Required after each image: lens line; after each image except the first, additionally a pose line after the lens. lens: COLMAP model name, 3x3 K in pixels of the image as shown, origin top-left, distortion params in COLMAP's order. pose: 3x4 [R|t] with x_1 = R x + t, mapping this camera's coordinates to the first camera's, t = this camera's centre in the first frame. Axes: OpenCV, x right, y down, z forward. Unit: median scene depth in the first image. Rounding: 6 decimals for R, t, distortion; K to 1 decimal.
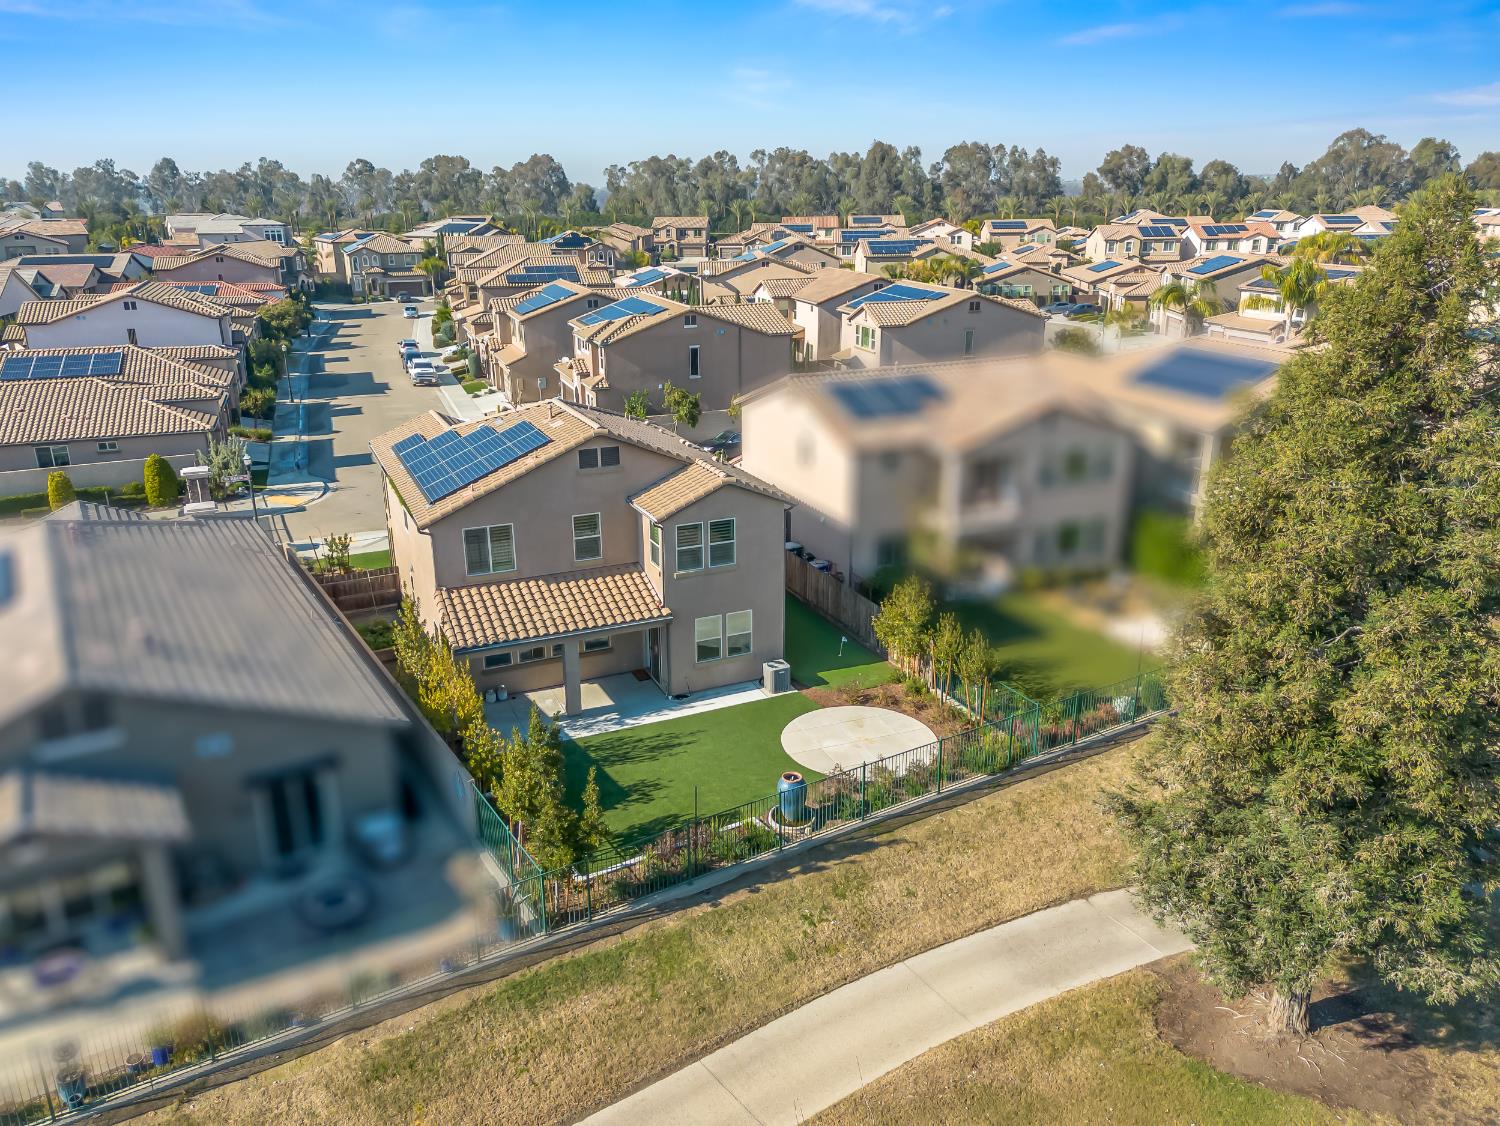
lens RADIAL K [[1087.6, 0, 743.6], [0, 1087.6, 563.2], [0, 0, 1]] dist [0.058614, -0.050310]
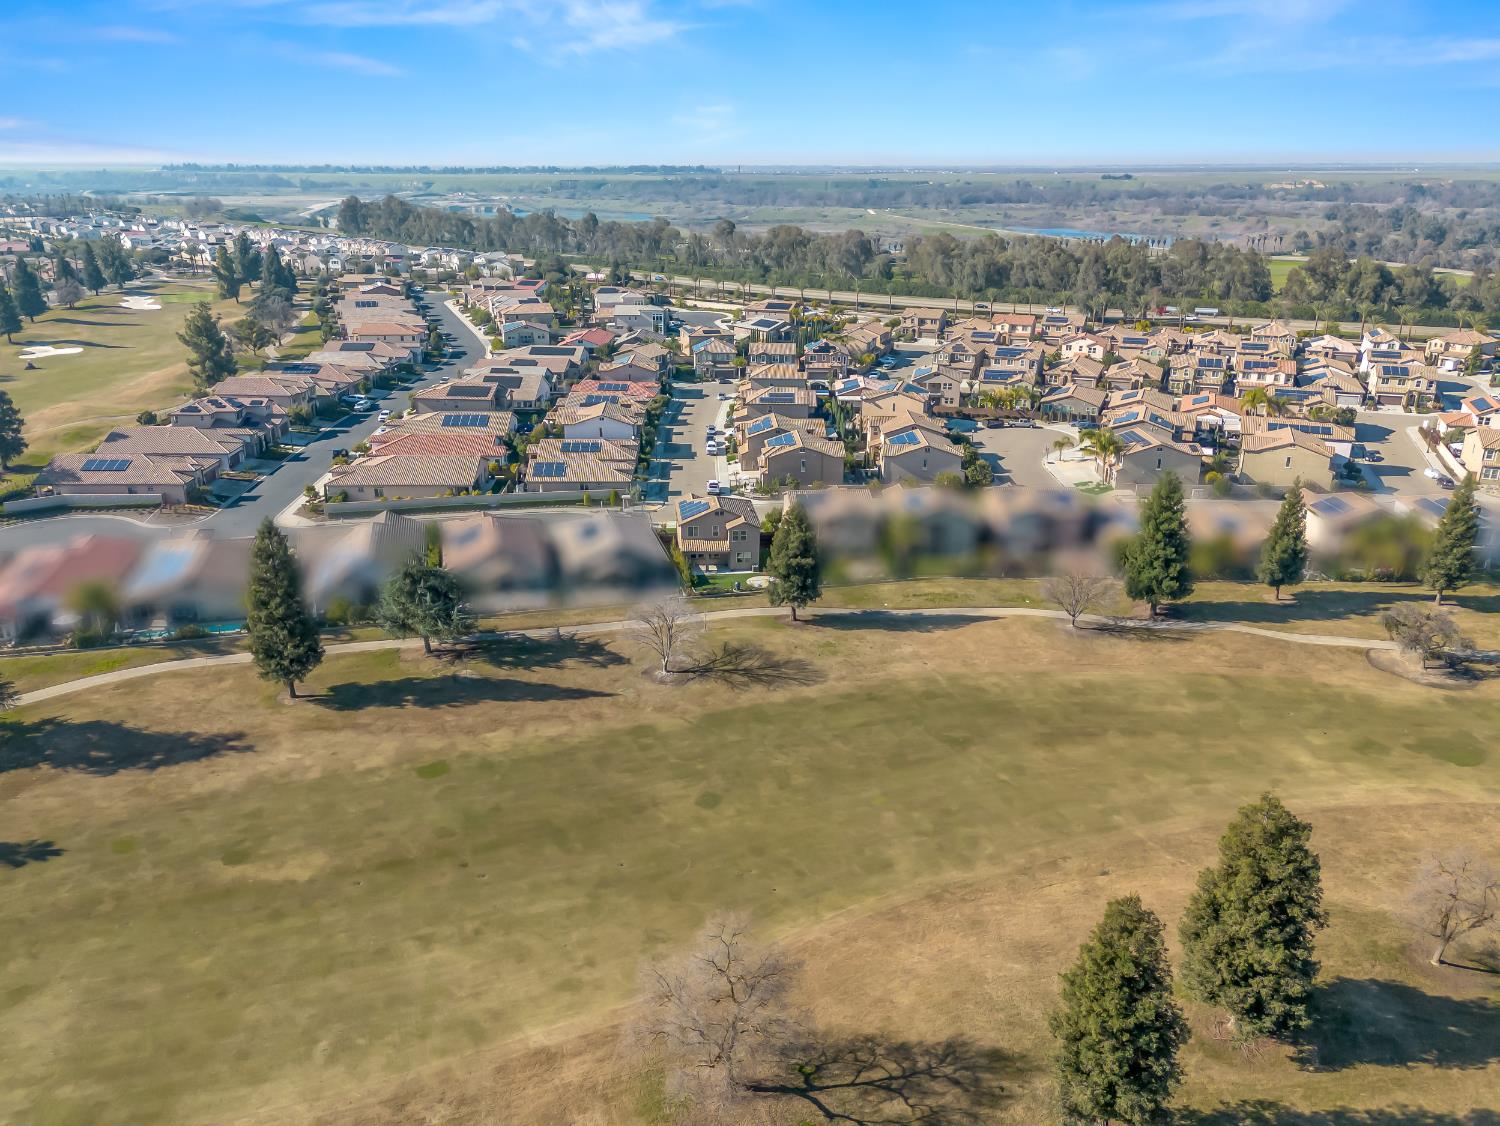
lens RADIAL K [[1087.6, 0, 743.6], [0, 1087.6, 563.2], [0, 0, 1]] dist [0.058614, -0.050310]
pose [[0.950833, 0.114668, -0.287694, 1.235211], [-0.111110, 0.993393, 0.028723, -0.034630], [0.289087, 0.004655, 0.957291, -3.144337]]
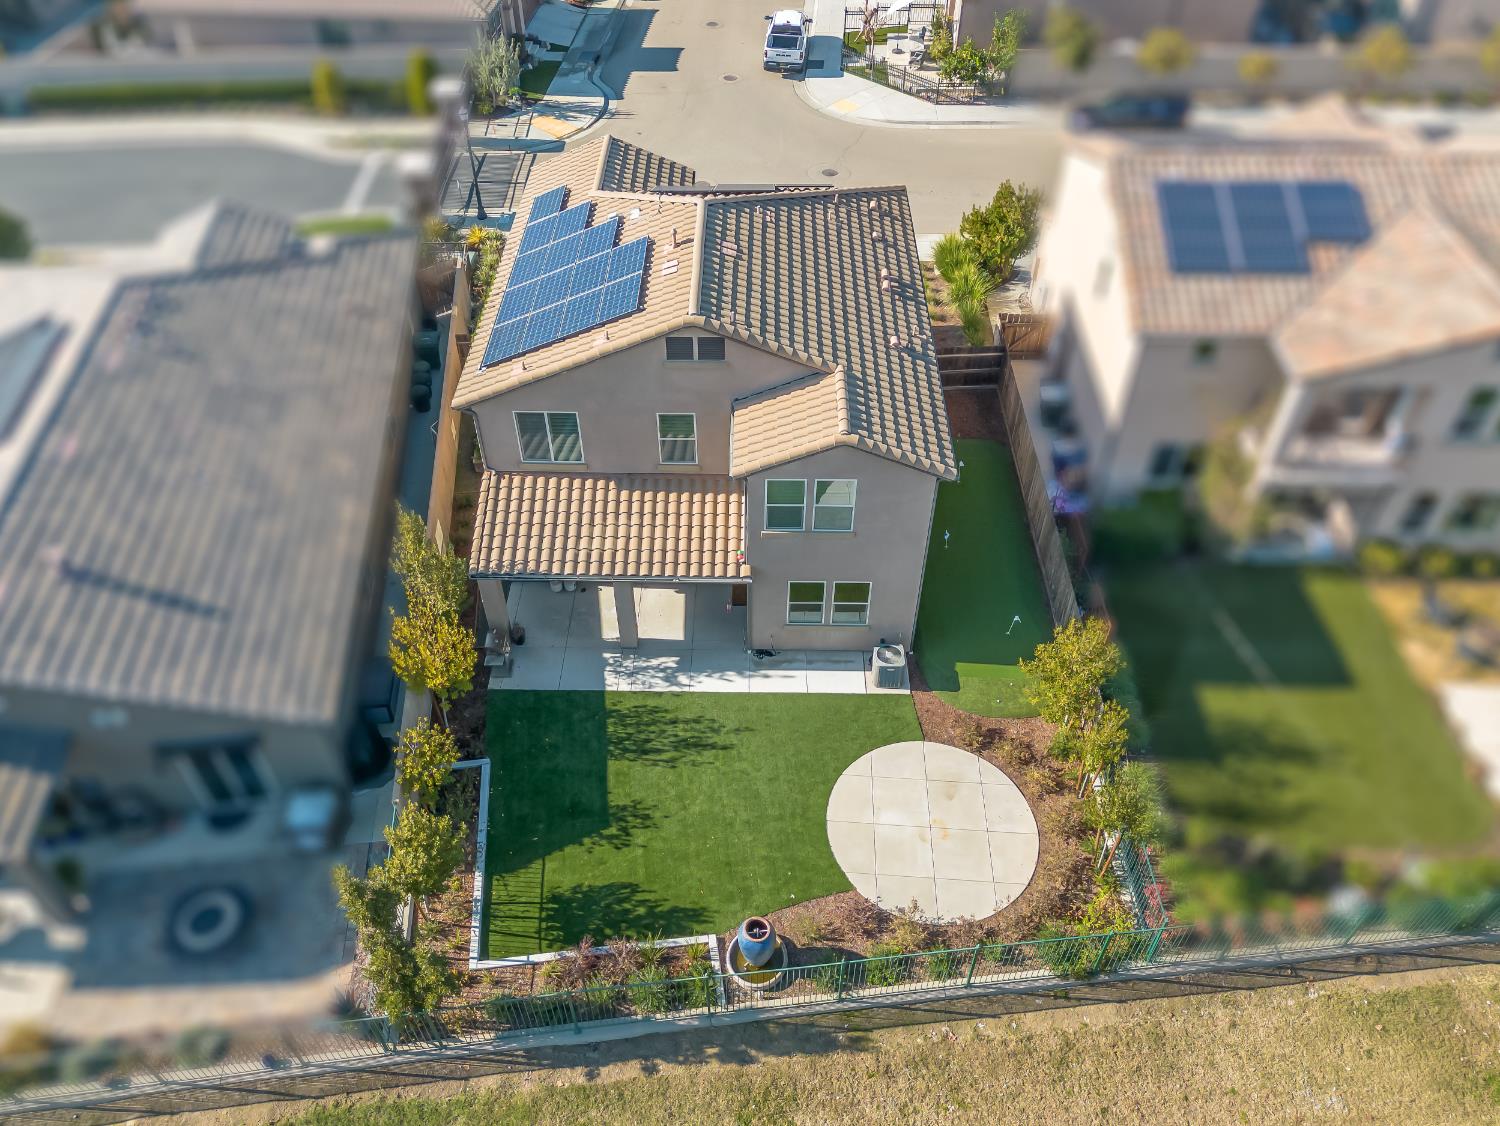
lens RADIAL K [[1087.6, 0, 743.6], [0, 1087.6, 563.2], [0, 0, 1]] dist [0.058614, -0.050310]
pose [[0.902670, 0.302664, -0.305910, 0.154962], [-0.137250, 0.876228, 0.461937, -0.305638], [0.407859, -0.374991, 0.832486, 0.364839]]
